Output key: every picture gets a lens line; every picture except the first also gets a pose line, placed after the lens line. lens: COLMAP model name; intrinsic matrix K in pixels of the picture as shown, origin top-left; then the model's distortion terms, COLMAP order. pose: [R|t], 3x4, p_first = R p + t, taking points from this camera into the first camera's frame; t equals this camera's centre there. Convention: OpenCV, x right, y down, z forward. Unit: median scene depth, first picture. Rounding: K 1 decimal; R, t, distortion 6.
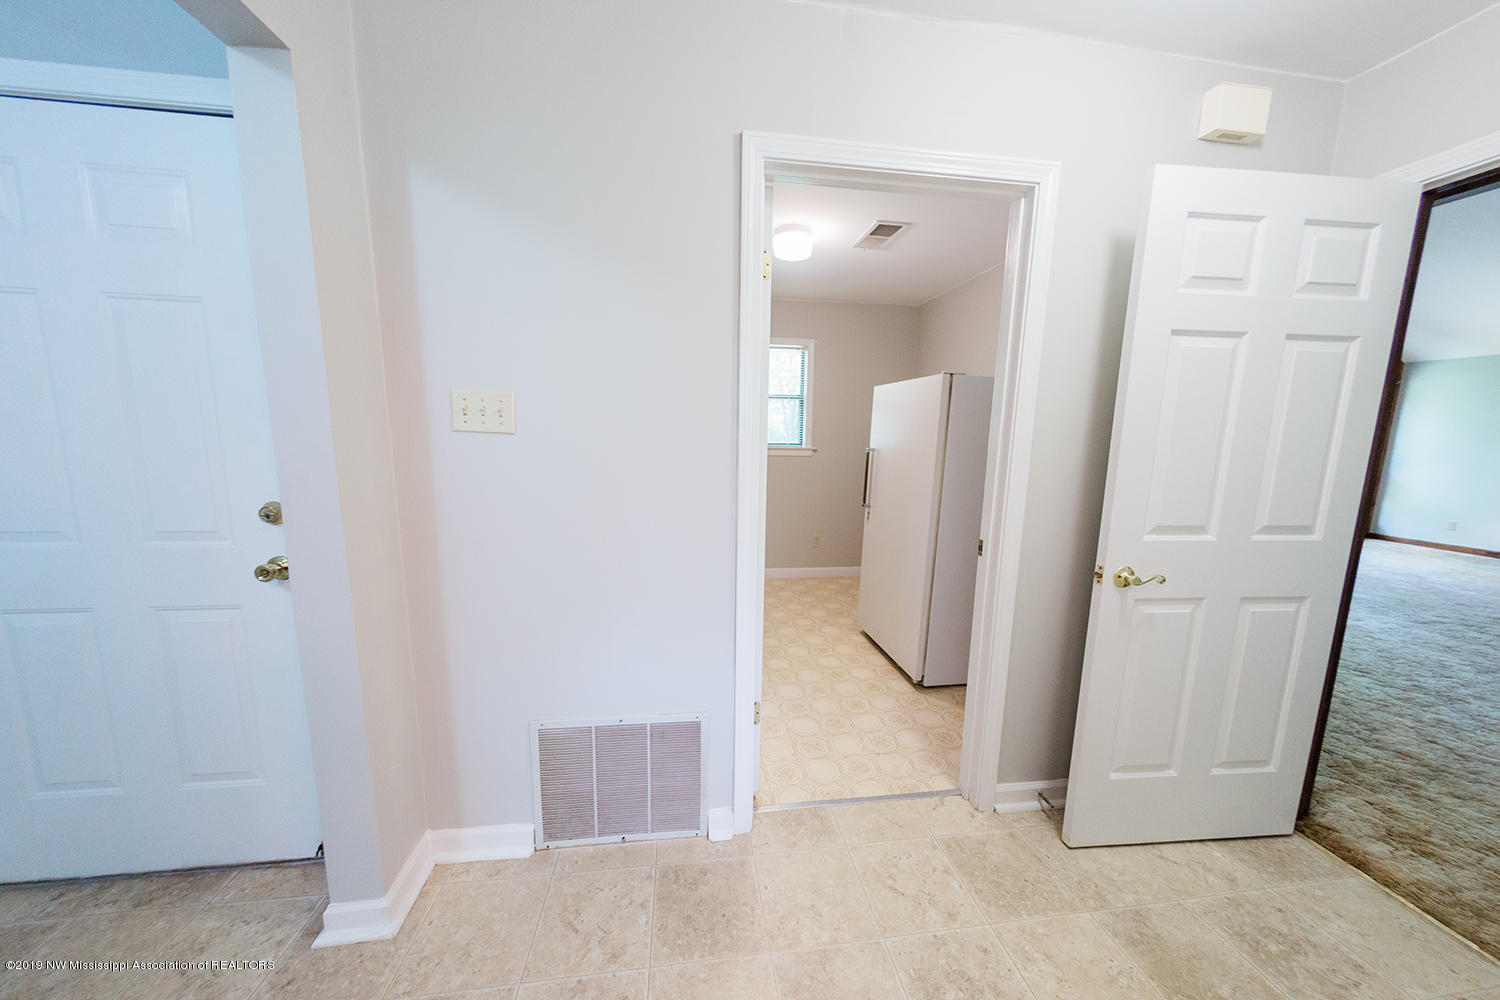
lens RADIAL K [[493.9, 0, 744.1], [0, 493.9, 503.8], [0, 0, 1]] dist [-0.002007, -0.000106]
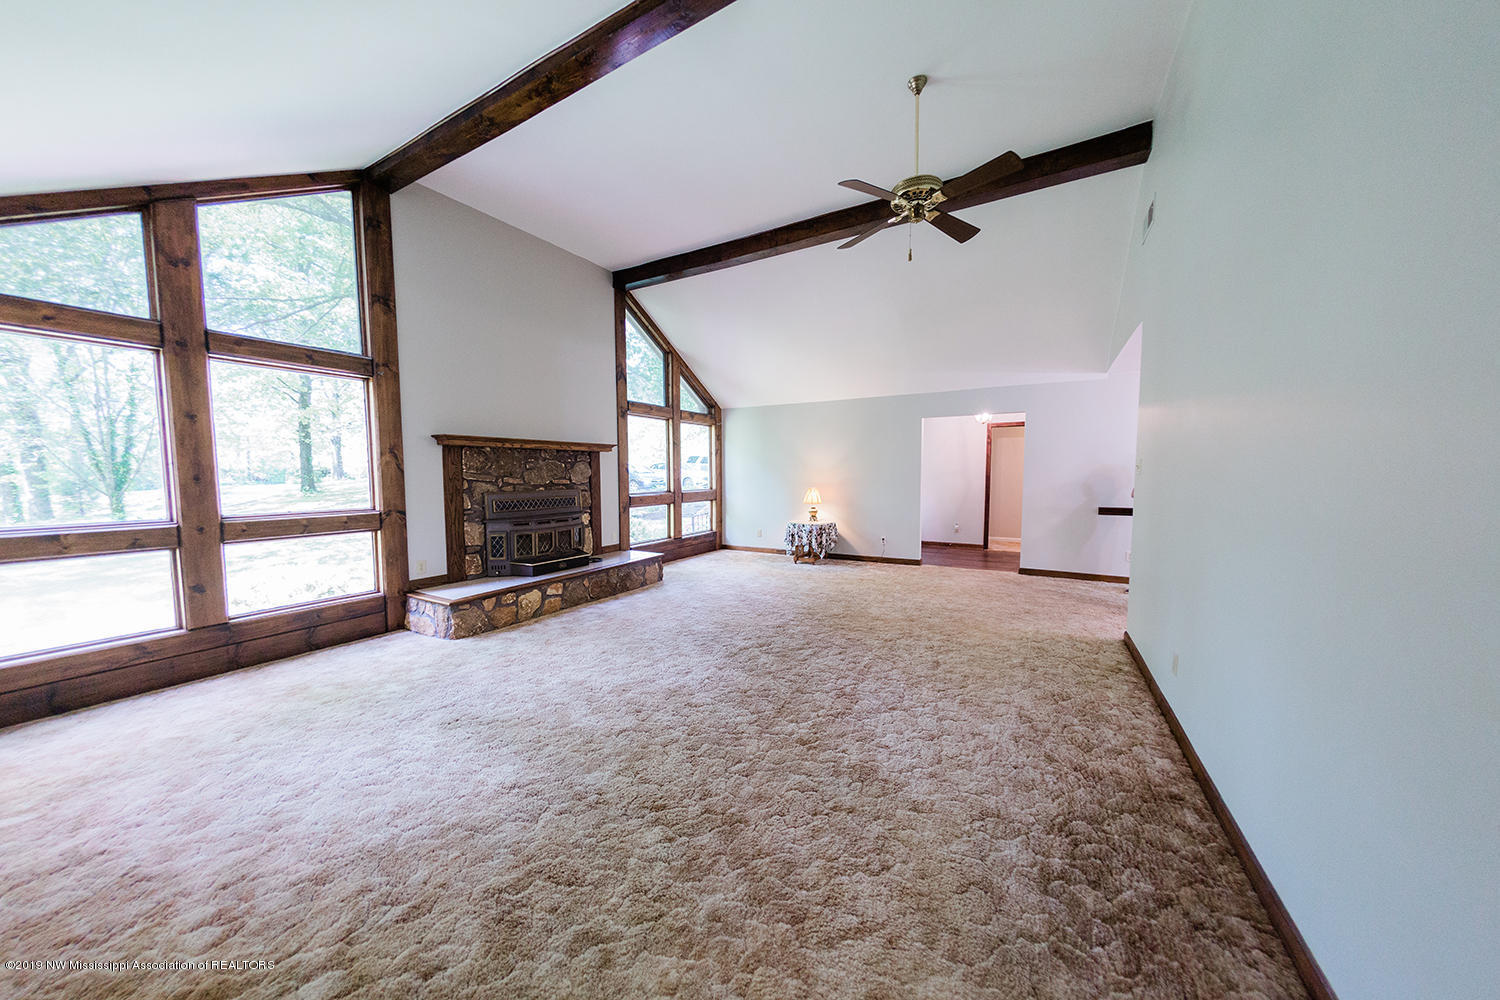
lens RADIAL K [[493.9, 0, 752.2], [0, 493.9, 503.6], [0, 0, 1]] dist [-0.002007, -0.000106]
pose [[0.604641, -0.072586, 0.793184, 0.817901], [0.130042, 0.991473, -0.008399, -0.048184], [-0.785811, 0.108226, 0.608924, 0.437156]]
